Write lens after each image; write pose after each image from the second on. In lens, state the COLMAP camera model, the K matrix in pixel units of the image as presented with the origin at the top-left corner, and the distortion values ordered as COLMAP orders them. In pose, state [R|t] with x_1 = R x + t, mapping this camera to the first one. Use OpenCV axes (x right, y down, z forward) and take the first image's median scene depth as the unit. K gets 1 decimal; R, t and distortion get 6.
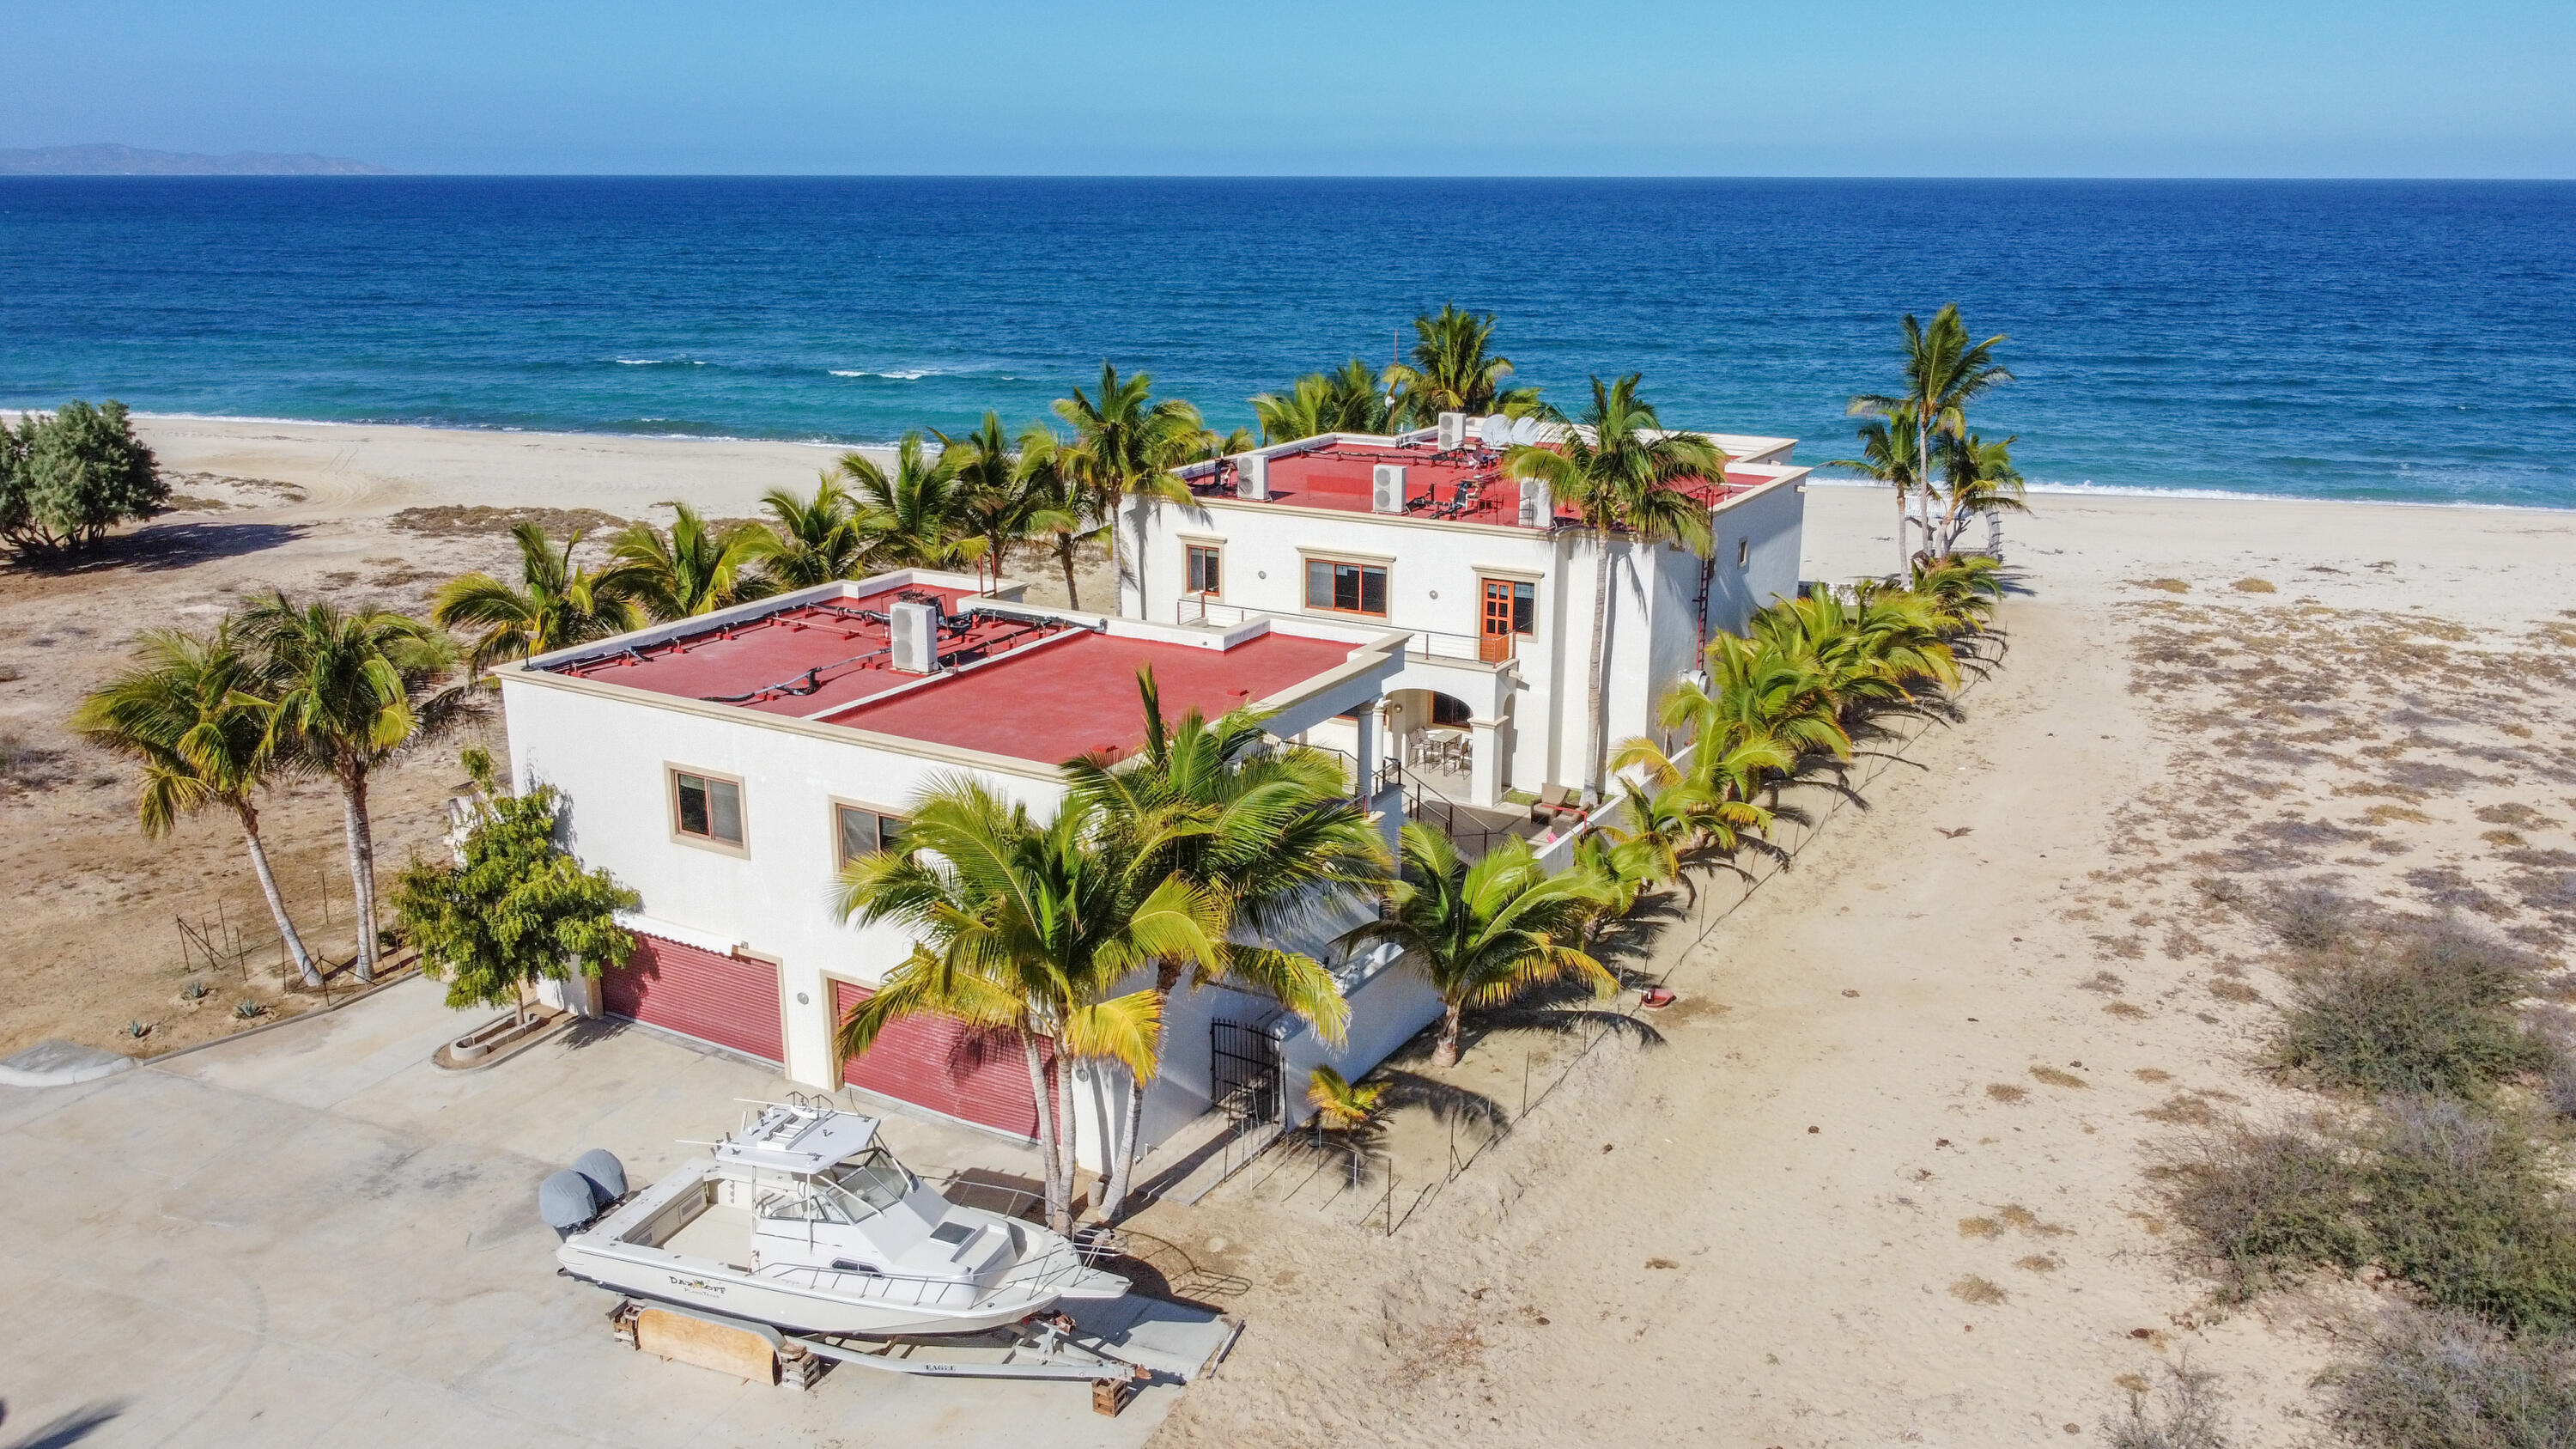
lens RADIAL K [[1953.9, 0, 1292.0], [0, 1953.9, 728.7], [0, 0, 1]] dist [0.007351, -0.014530]
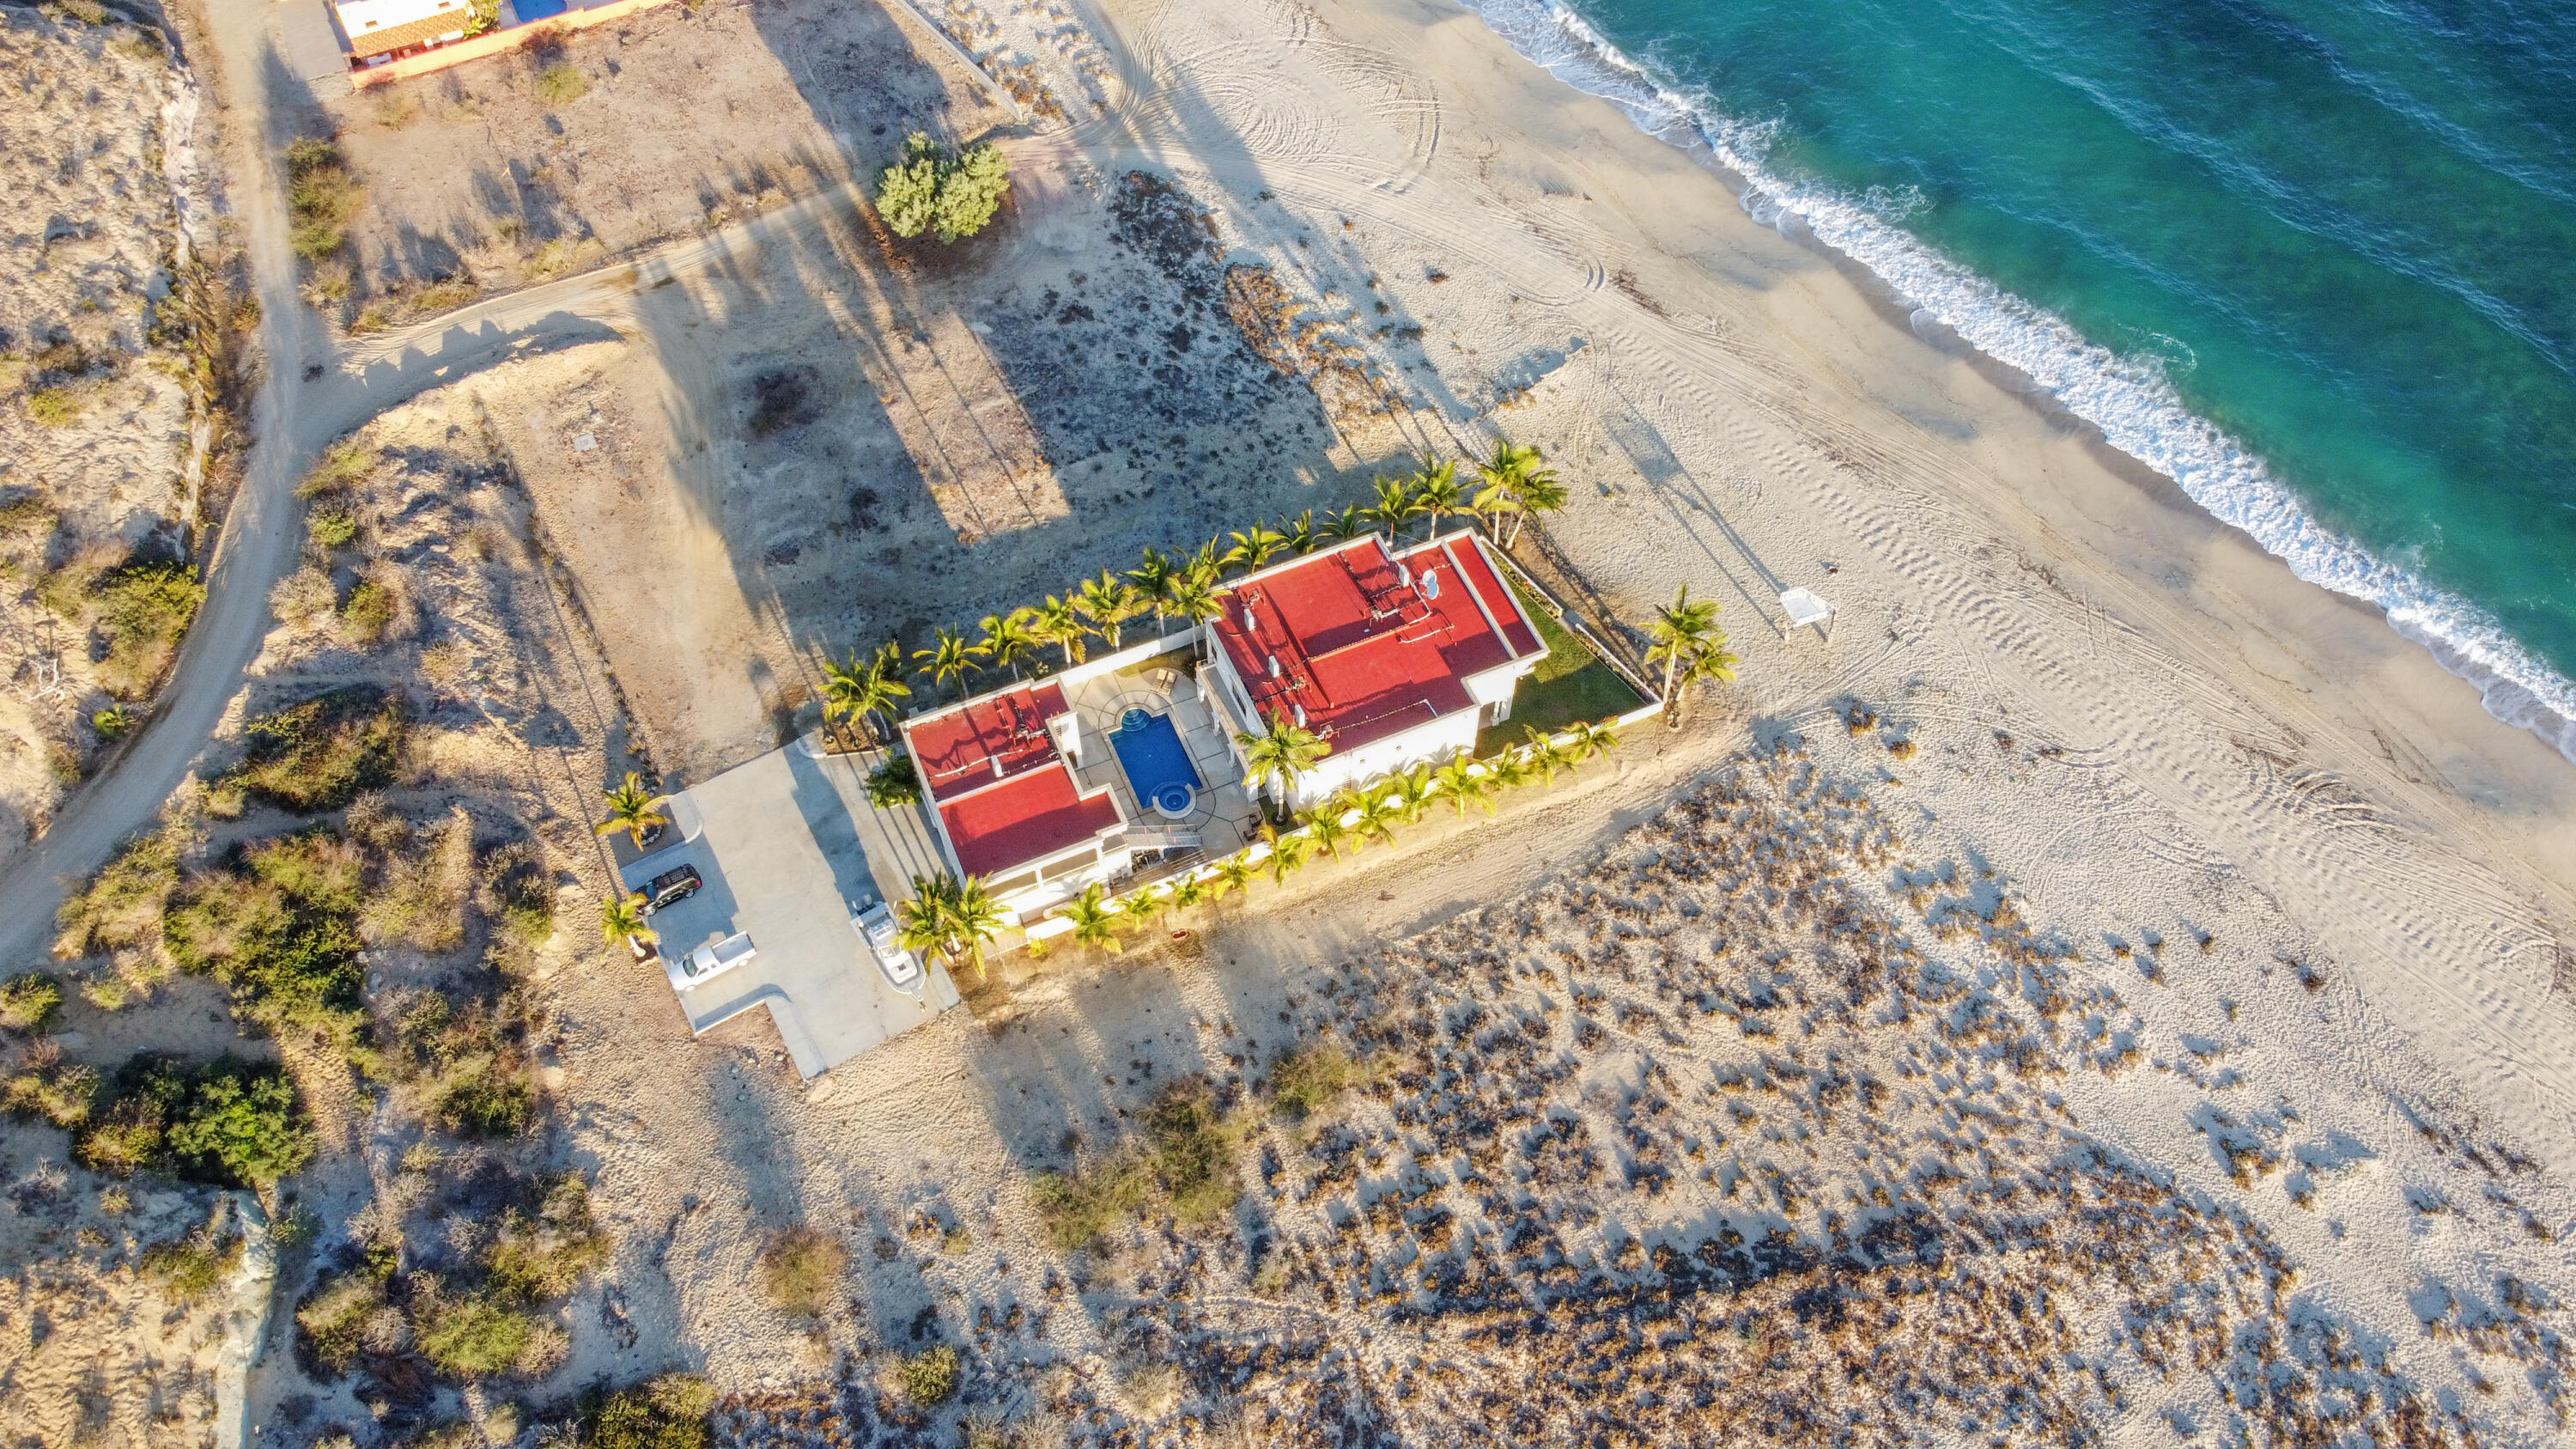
lens RADIAL K [[1953.9, 0, 1280.6], [0, 1953.9, 727.0], [0, 0, 1]] dist [0.007351, -0.014530]
pose [[0.803042, 0.490960, -0.337761, 1.042712], [-0.165661, 0.728363, 0.664864, -1.900521], [0.572434, -0.477960, 0.666238, -0.753112]]
